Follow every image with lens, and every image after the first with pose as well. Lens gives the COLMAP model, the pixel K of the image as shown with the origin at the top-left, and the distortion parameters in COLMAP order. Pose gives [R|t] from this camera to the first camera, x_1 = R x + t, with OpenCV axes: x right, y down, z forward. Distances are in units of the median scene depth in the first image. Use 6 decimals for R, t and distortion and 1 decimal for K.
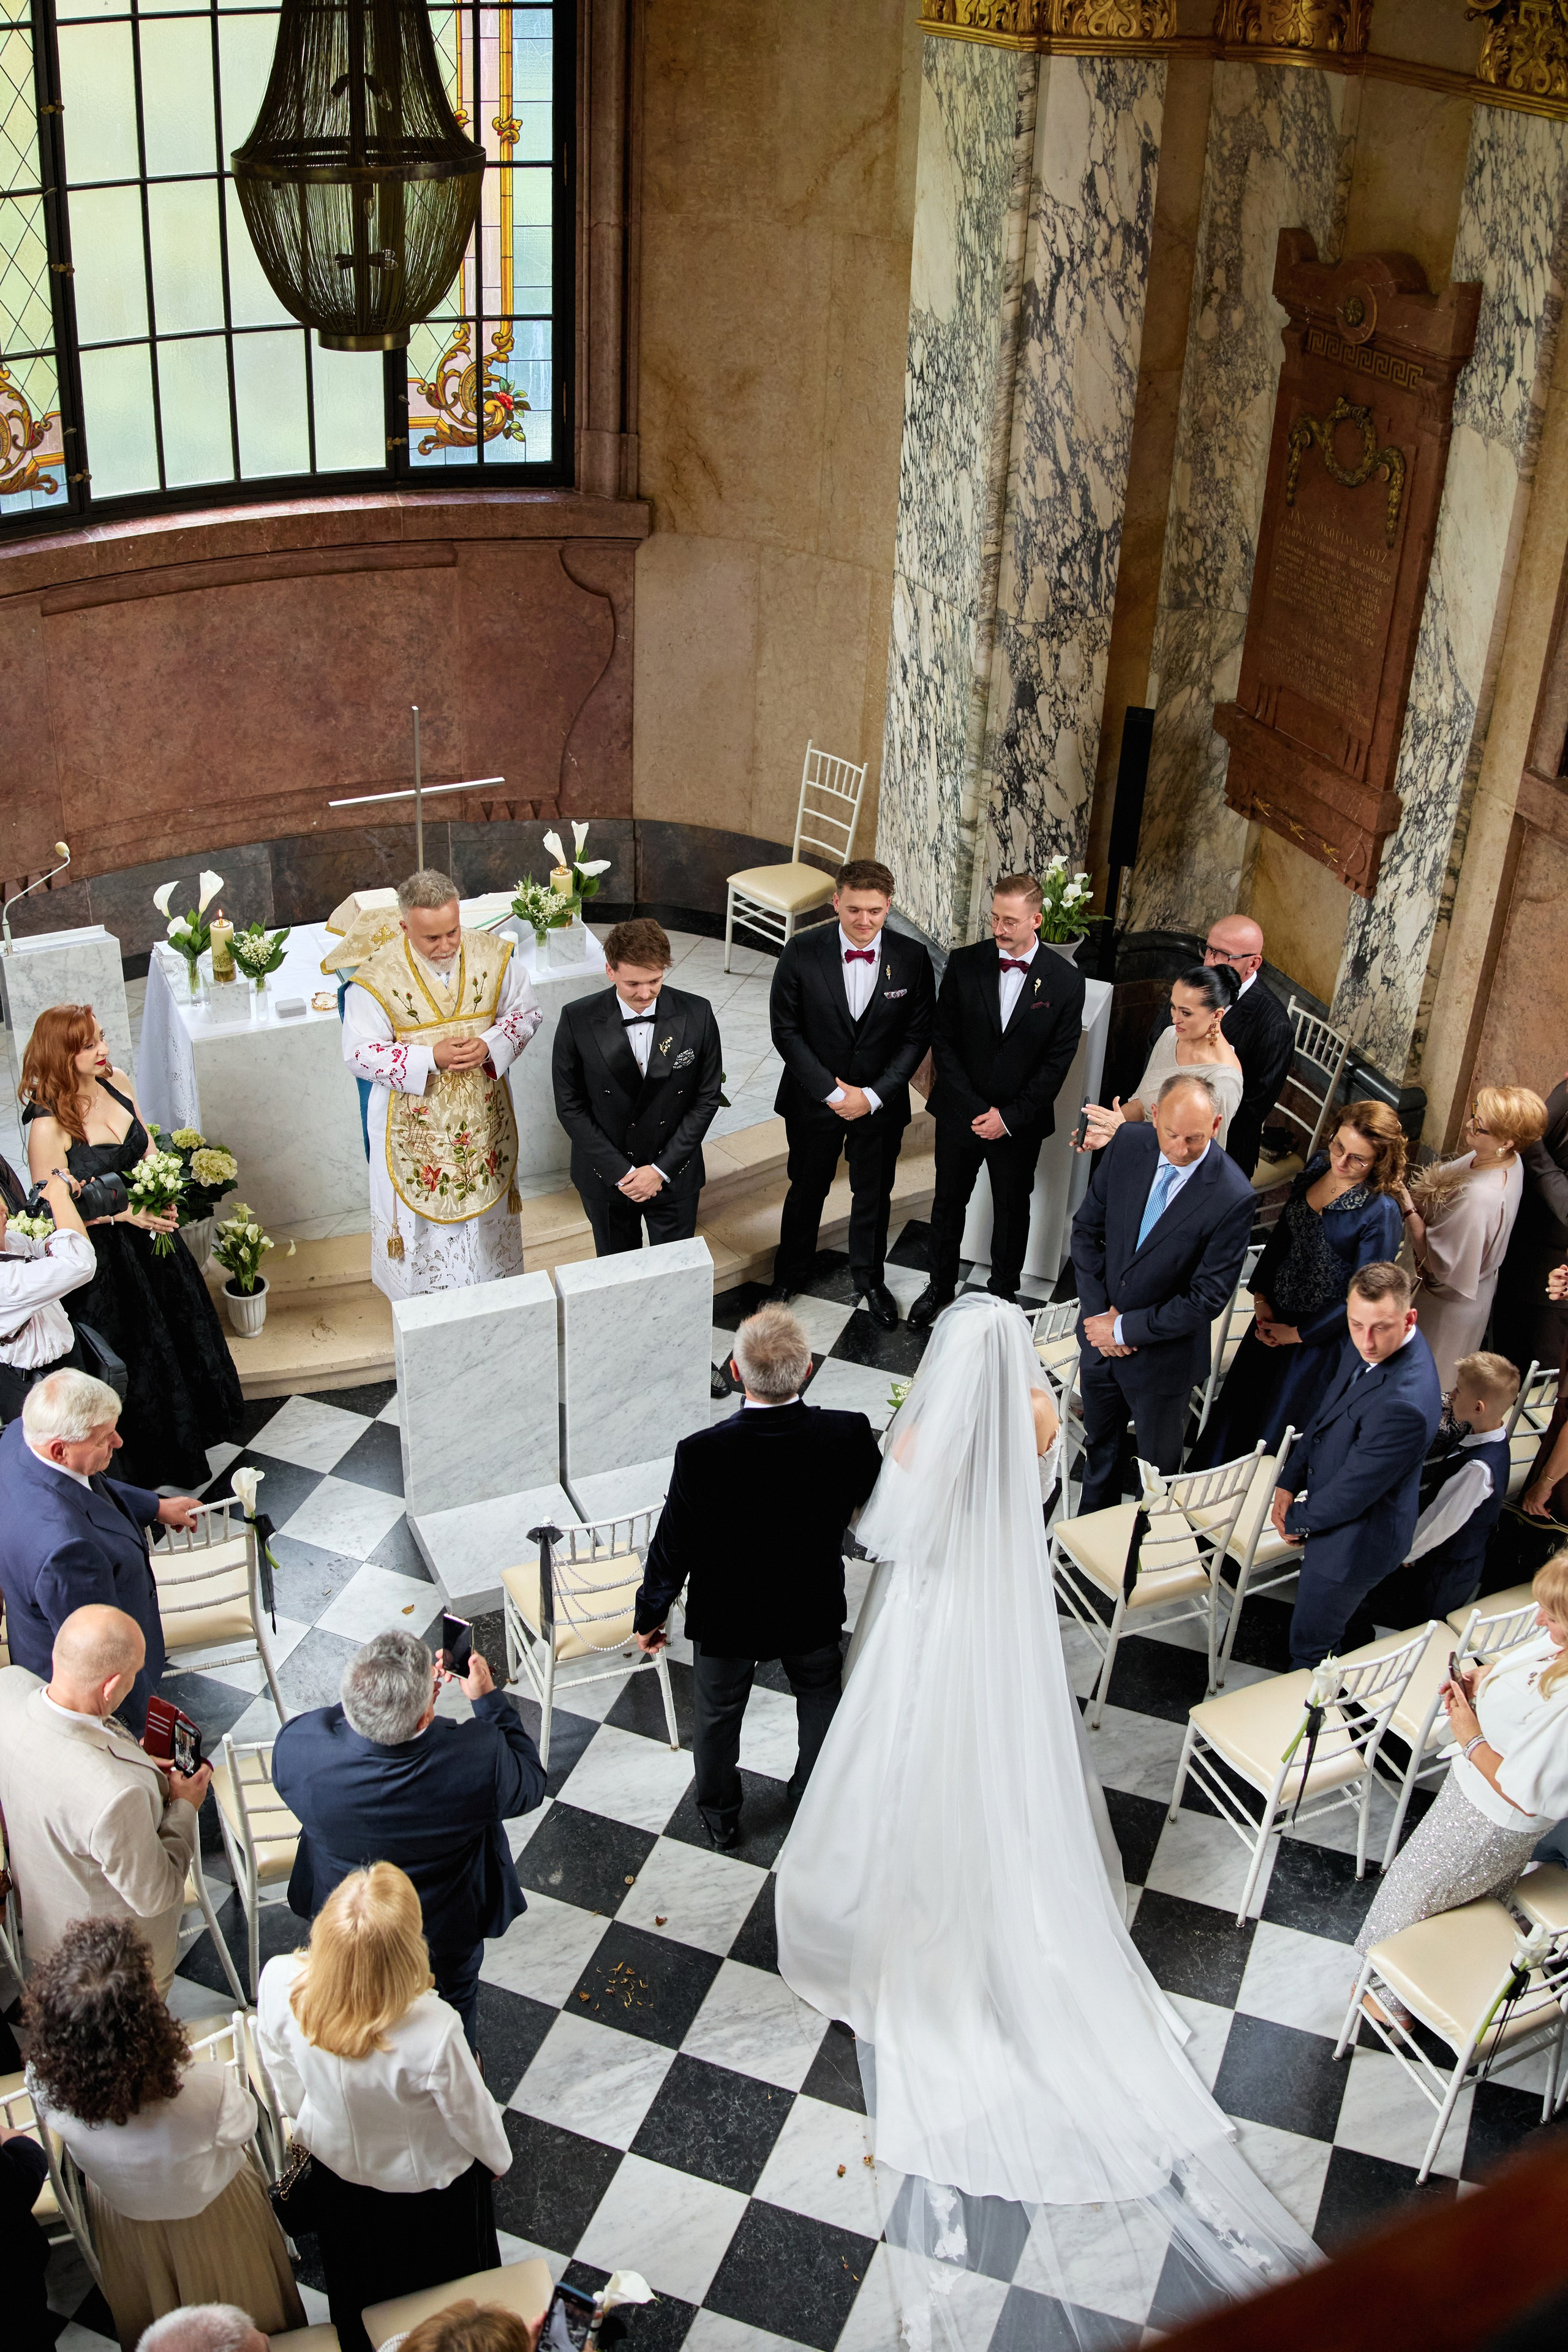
lens RADIAL K [[2237.5, 0, 769.8], [0, 2237.5, 1138.7], [0, 0, 1]] dist [-0.209757, 0.042147]
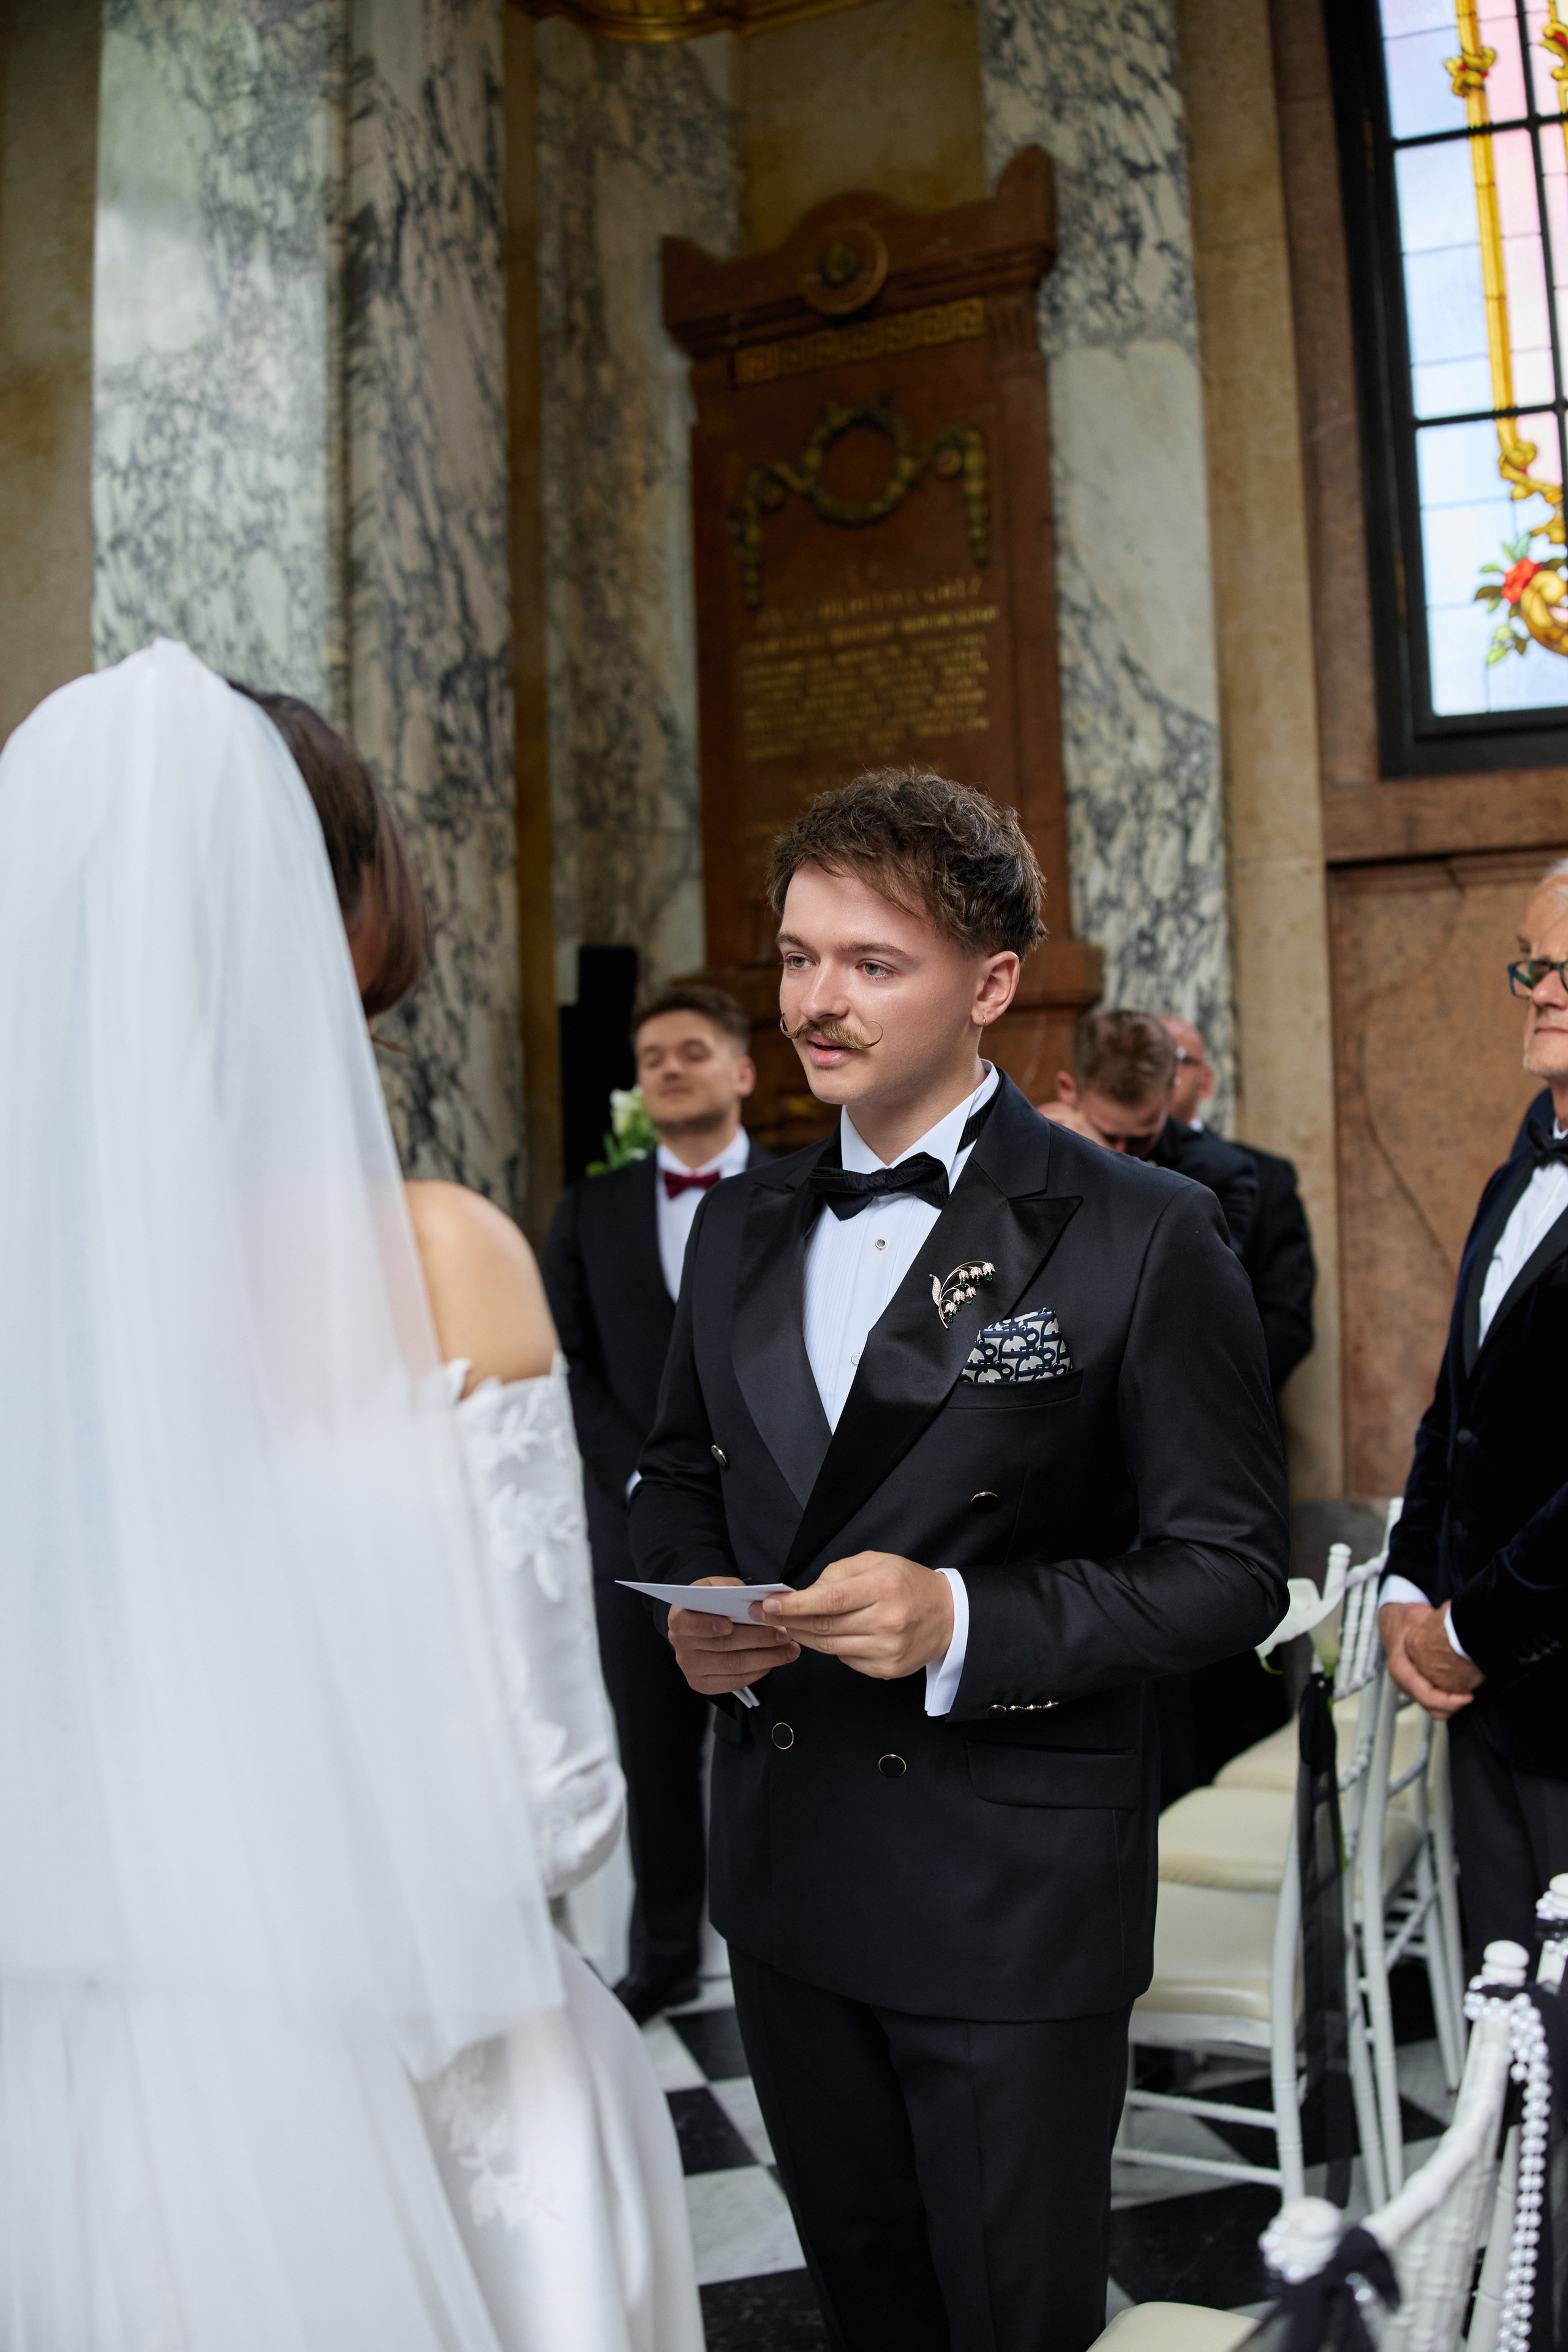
lens RADIAL K [[2223.4, 0, 829.6], [0, 2223.4, 1192.2], [0, 0, 1]] dist [-0.201732, 0.035179]
pose [[0.783457, -0.071753, 0.617289, -0.151259], [0.376529, 0.845035, -0.379660, 0.105803], [-0.494389, 0.529875, 0.689066, 0.609761]]
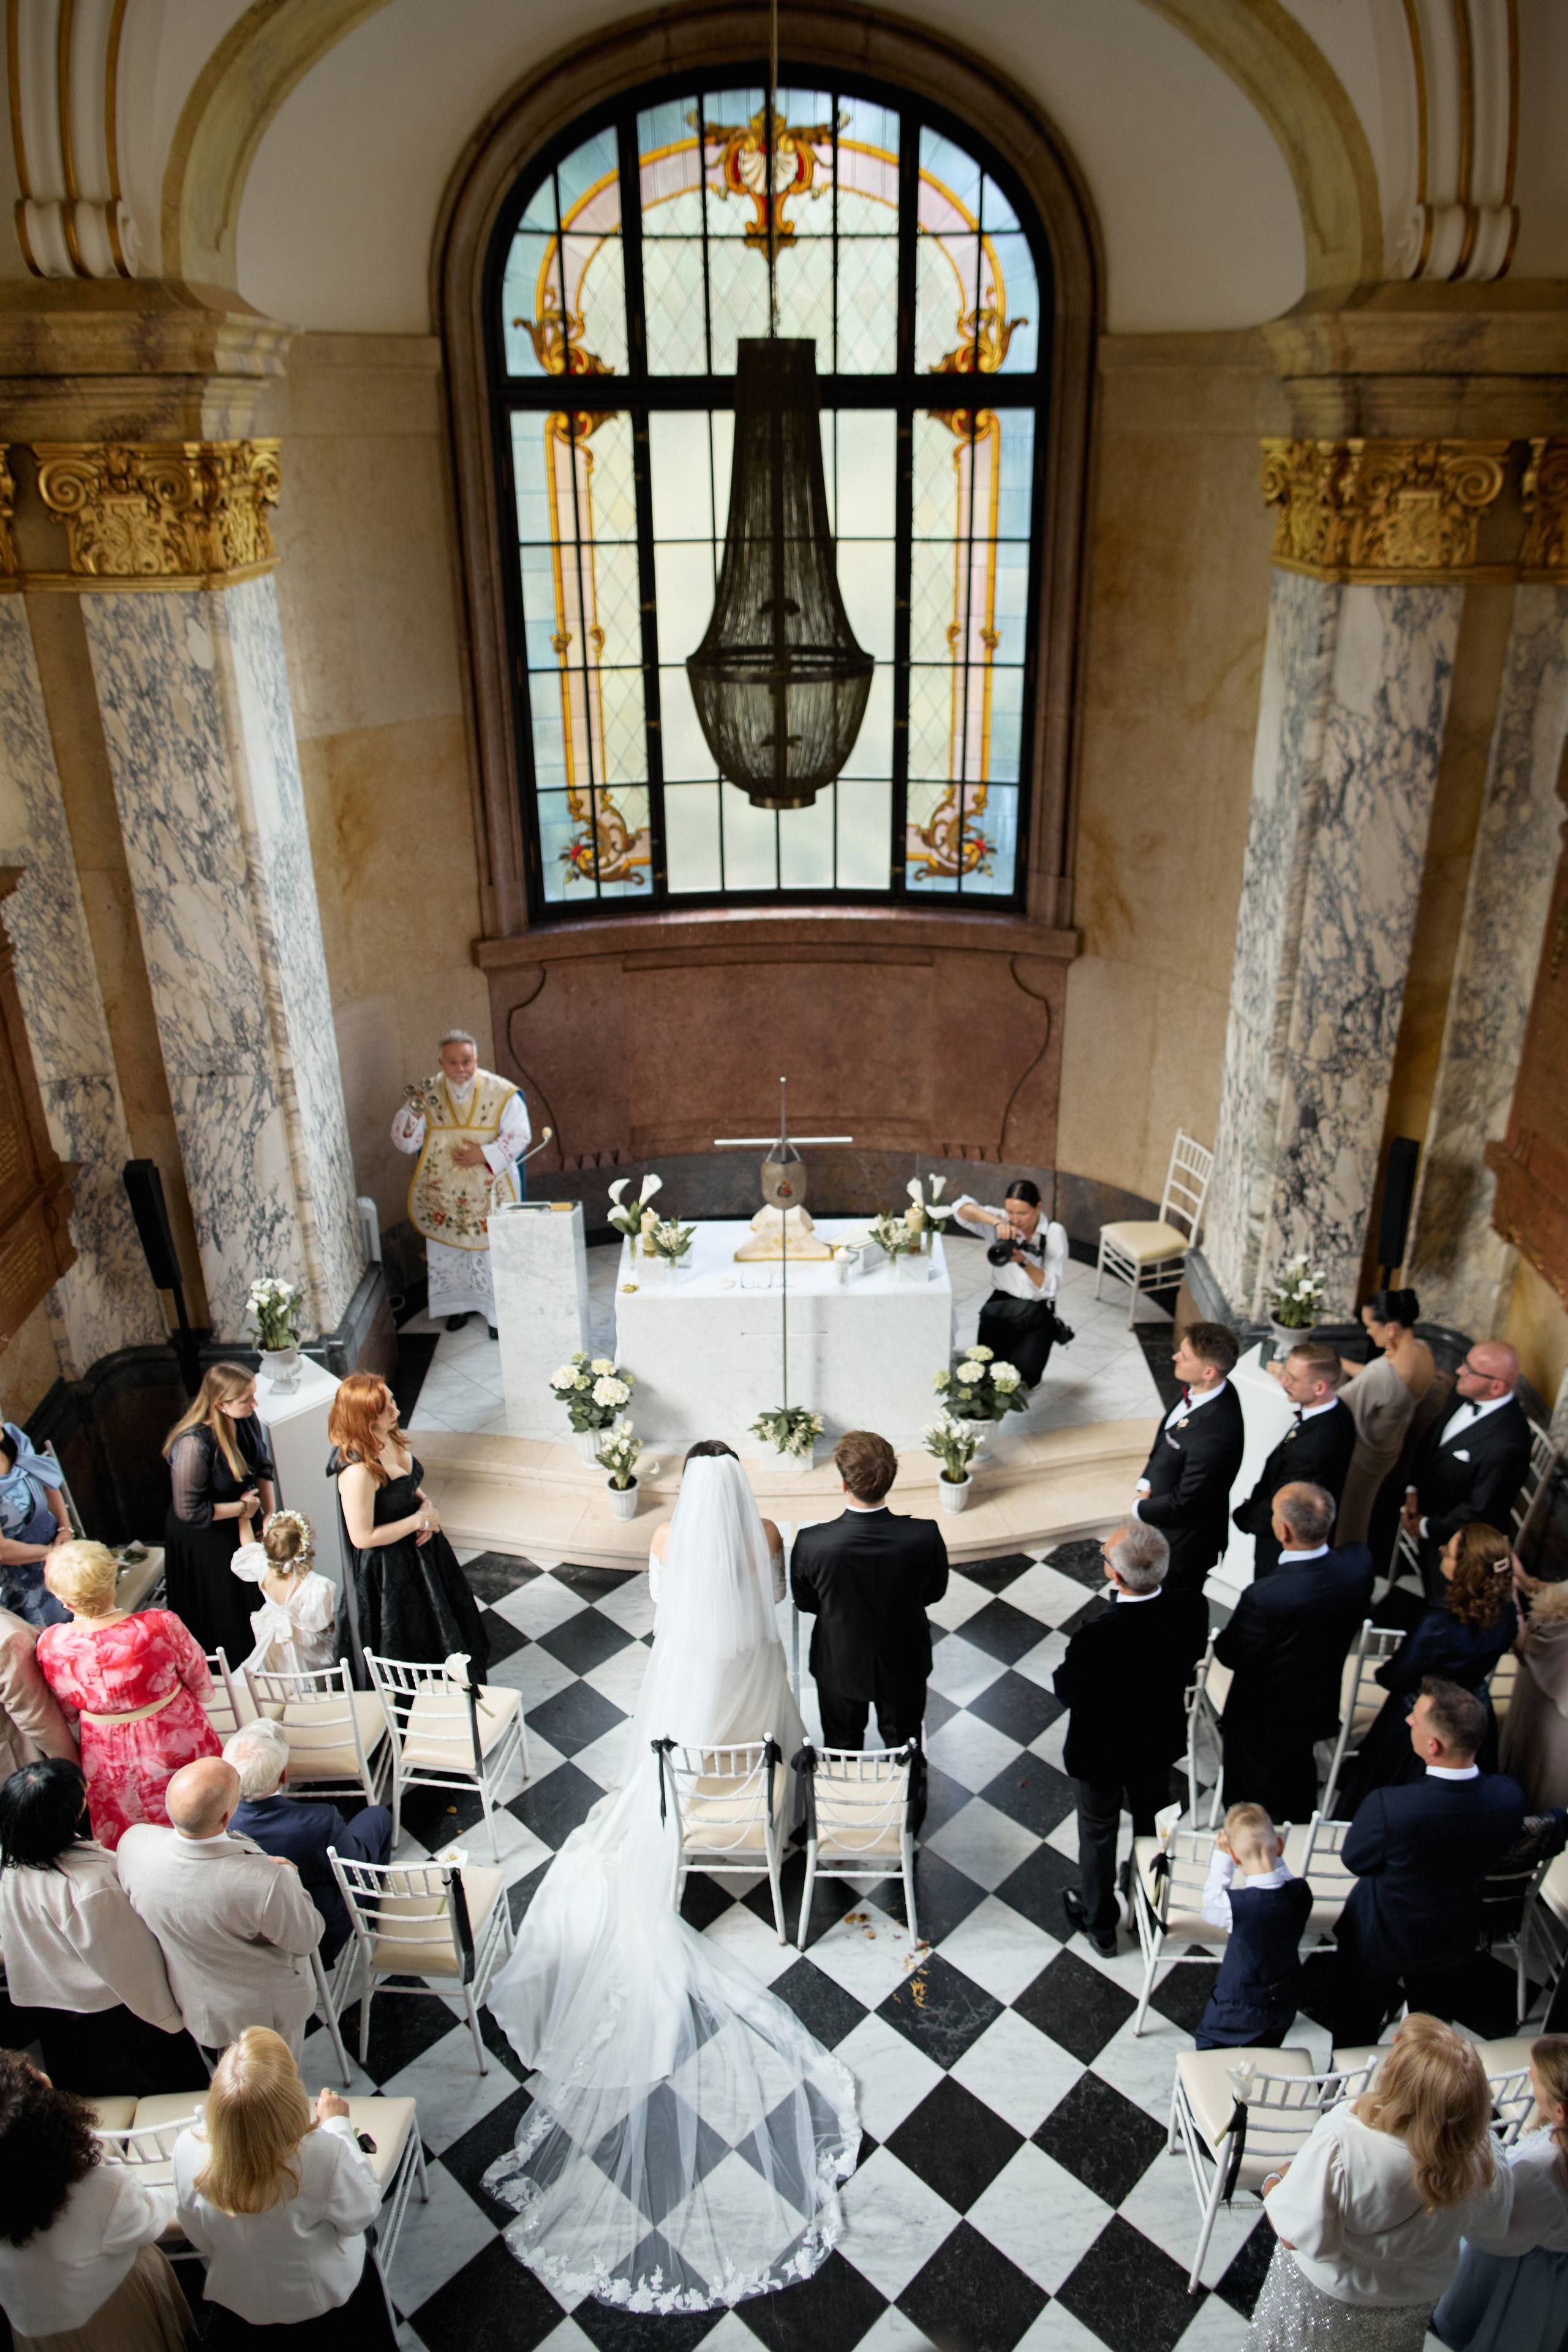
lens RADIAL K [[1614.9, 0, 819.2], [0, 1614.9, 1142.5], [0, 0, 1]] dist [-0.054050, 0.055740]
pose [[0.924557, 0.121987, -0.360988, 0.189323], [-0.165664, 0.981834, -0.092510, -0.061824], [0.343146, 0.145334, 0.927970, 0.092852]]
